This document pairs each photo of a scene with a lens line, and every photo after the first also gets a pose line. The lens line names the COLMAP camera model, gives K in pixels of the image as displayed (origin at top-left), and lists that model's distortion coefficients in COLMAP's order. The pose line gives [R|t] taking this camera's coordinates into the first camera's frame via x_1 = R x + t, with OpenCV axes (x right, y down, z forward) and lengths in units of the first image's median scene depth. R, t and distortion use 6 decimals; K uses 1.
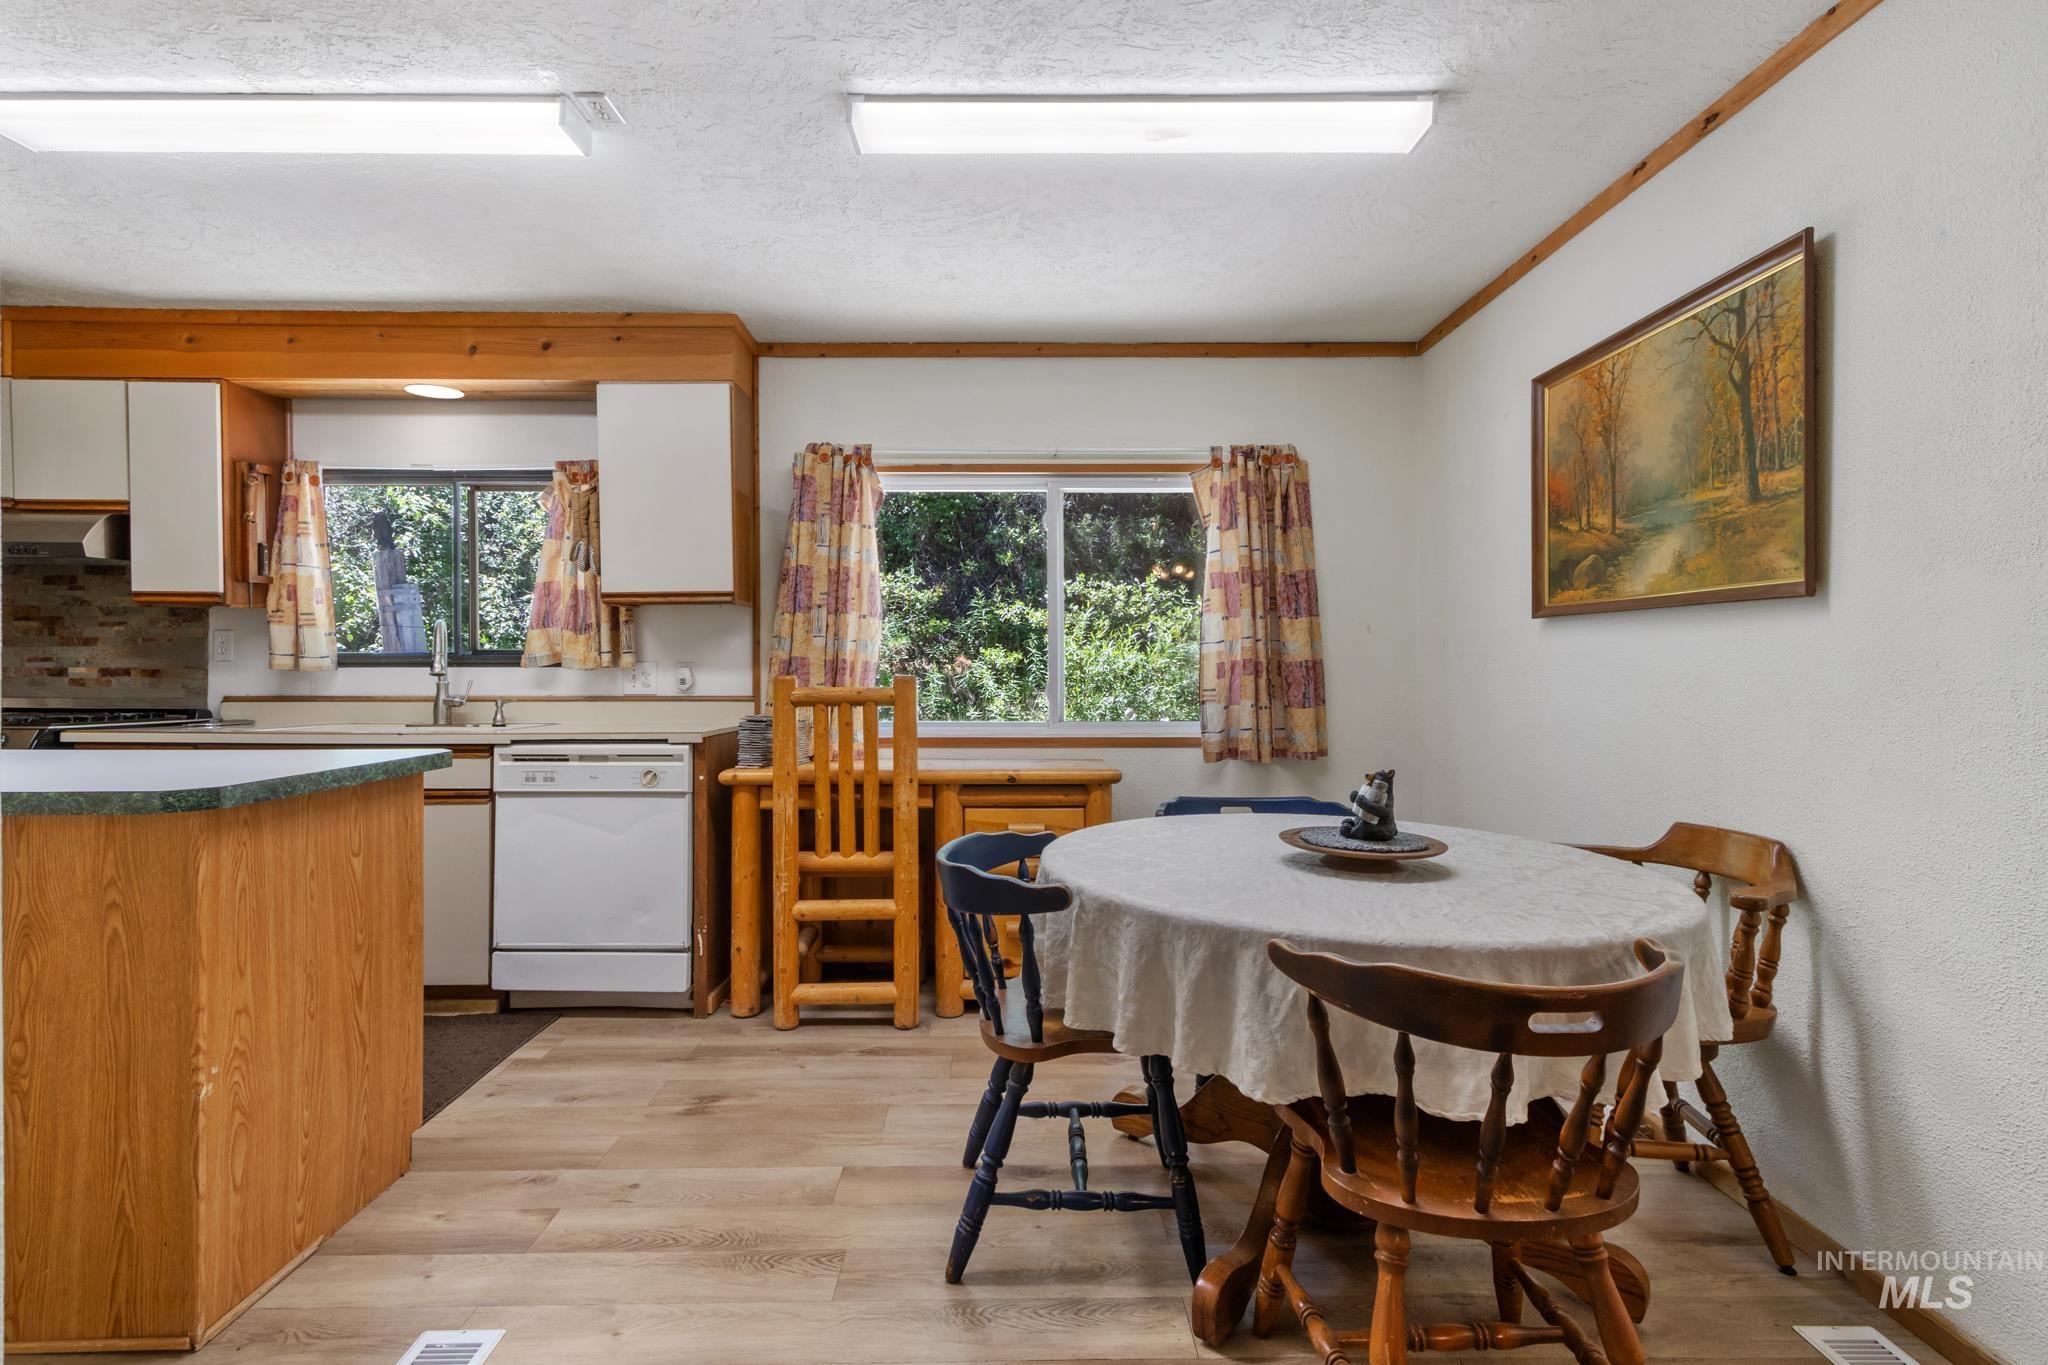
lens RADIAL K [[969.9, 0, 1038.8], [0, 969.9, 661.8], [0, 0, 1]] dist [0.010143, -0.002967]
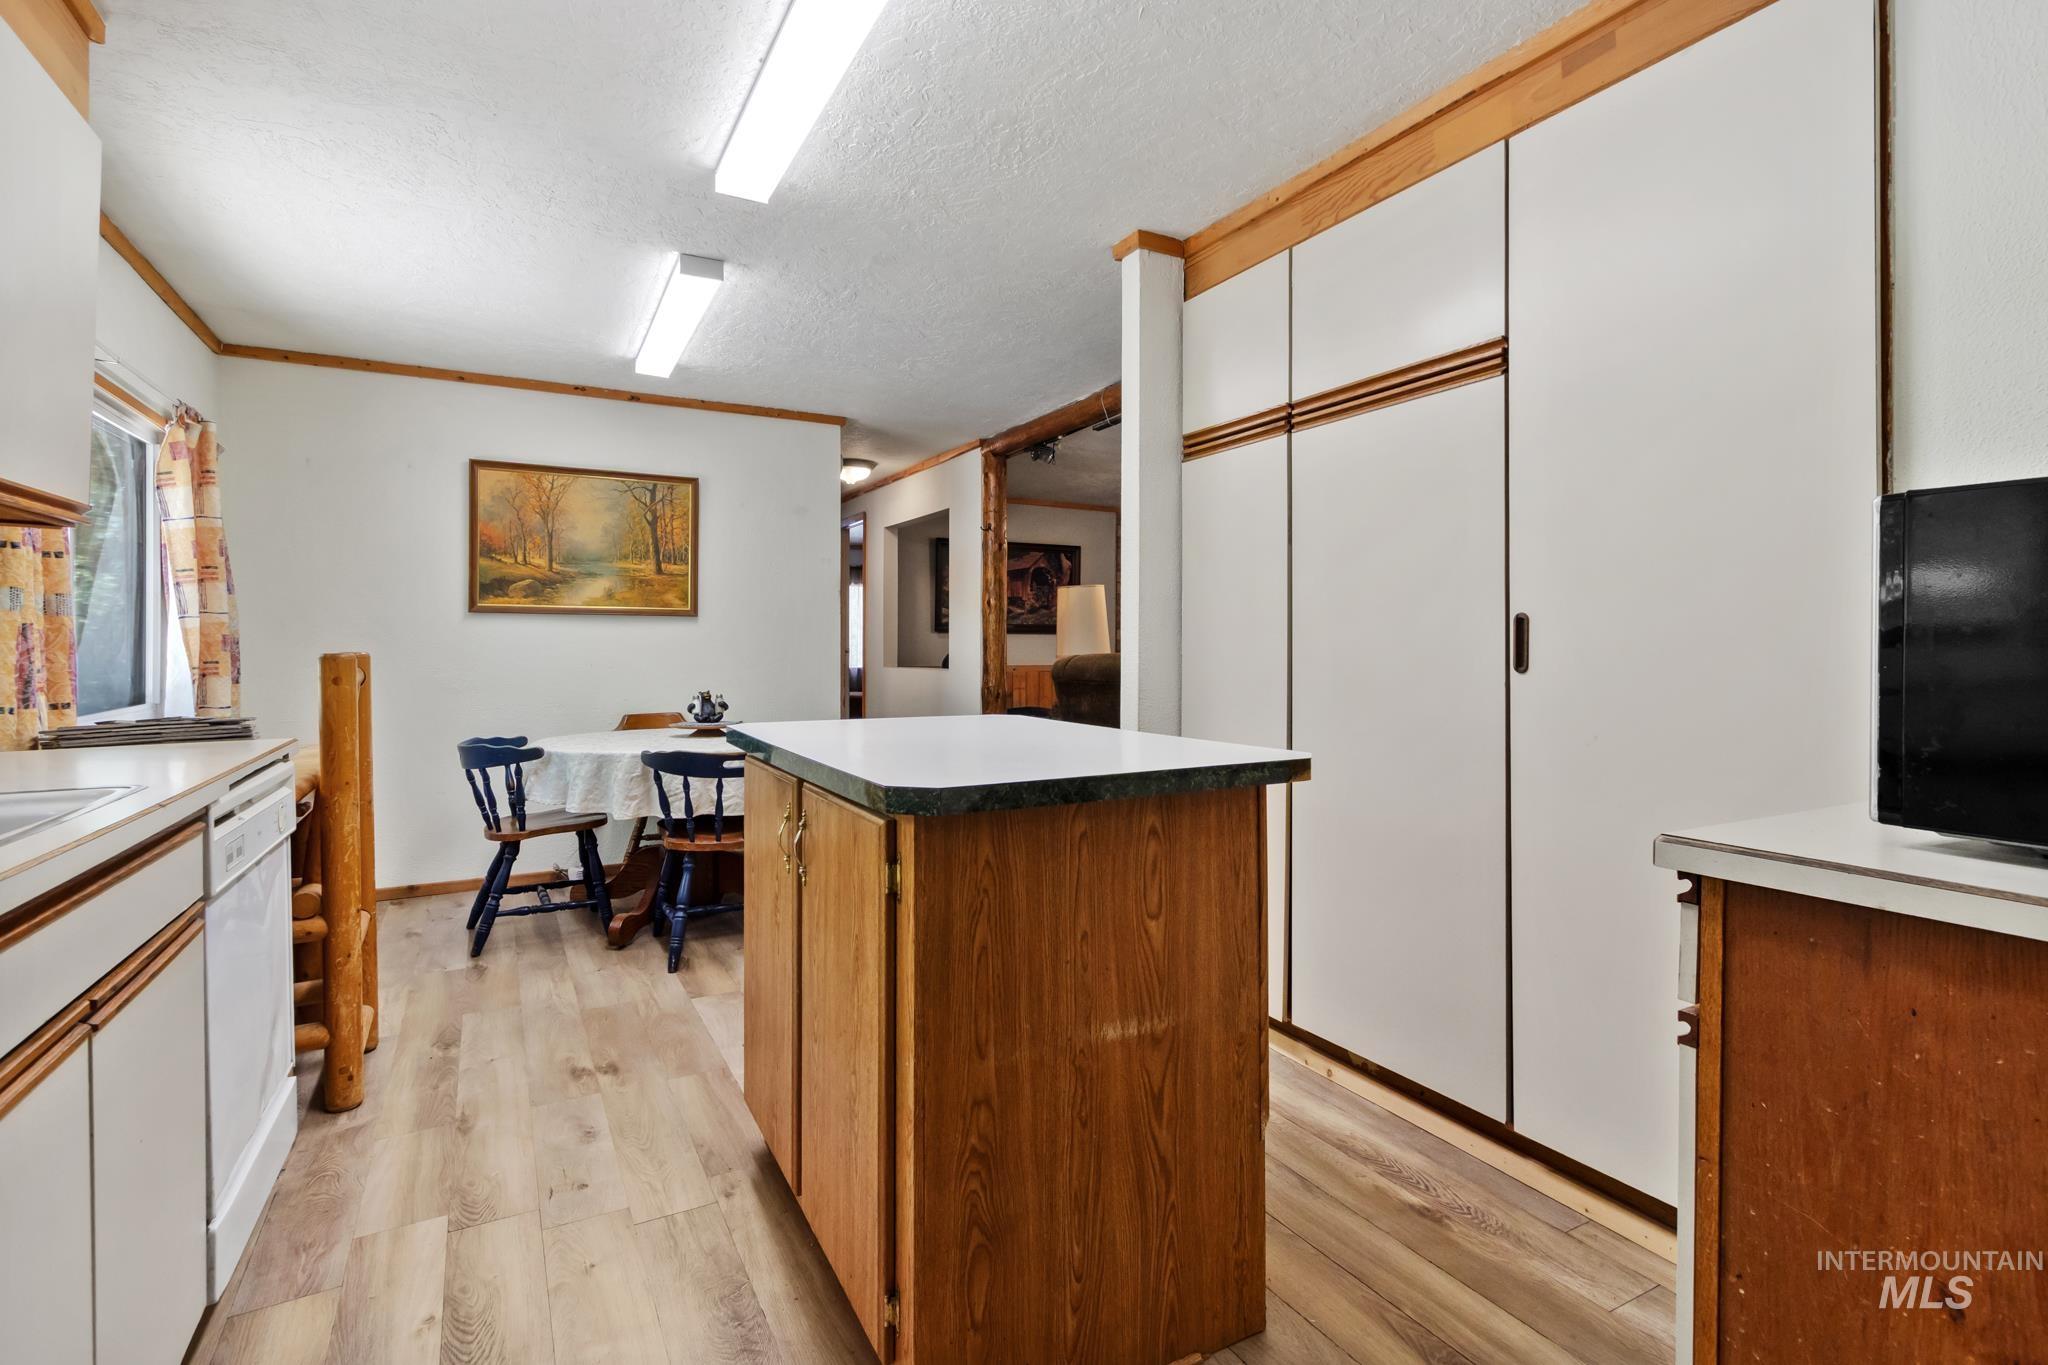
lens RADIAL K [[969.9, 0, 1027.5], [0, 969.9, 644.7], [0, 0, 1]] dist [0.010143, -0.002967]
pose [[-0.473498, 0.001243, 0.880794, -1.338570], [-0.000865, 0.999998, -0.001876, 0.009661], [-0.880794, -0.001650, -0.473496, 0.990799]]
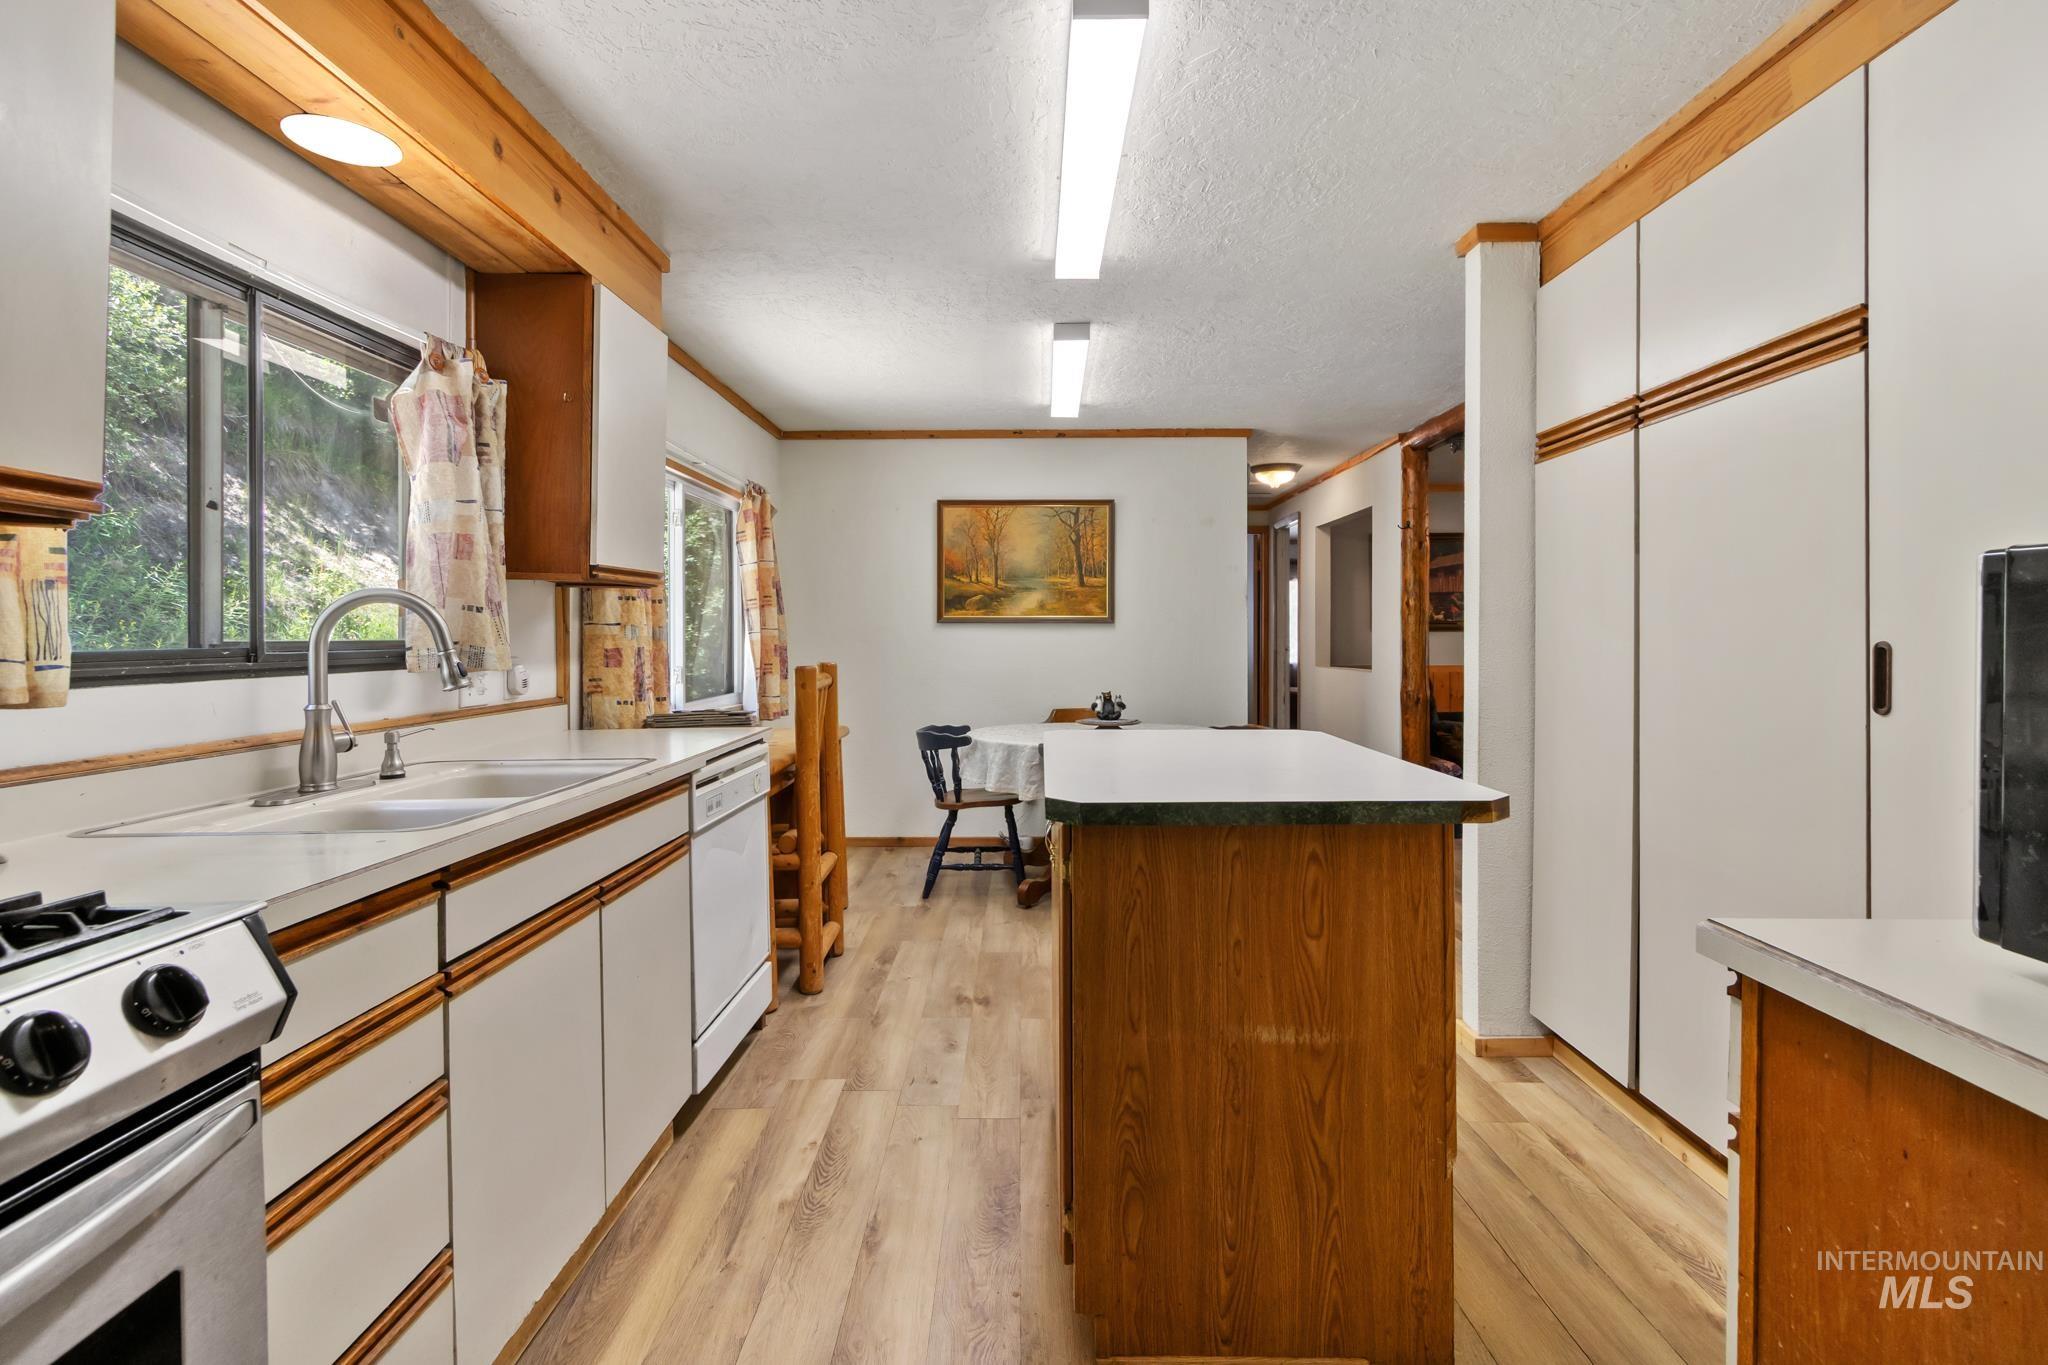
lens RADIAL K [[969.9, 0, 1024.2], [0, 969.9, 640.9], [0, 0, 1]] dist [0.010143, -0.002967]
pose [[0.015583, -0.006291, 0.999859, -1.481426], [0.001017, 0.999980, 0.006276, -0.021641], [-0.999878, 0.000919, 0.015589, 0.831681]]
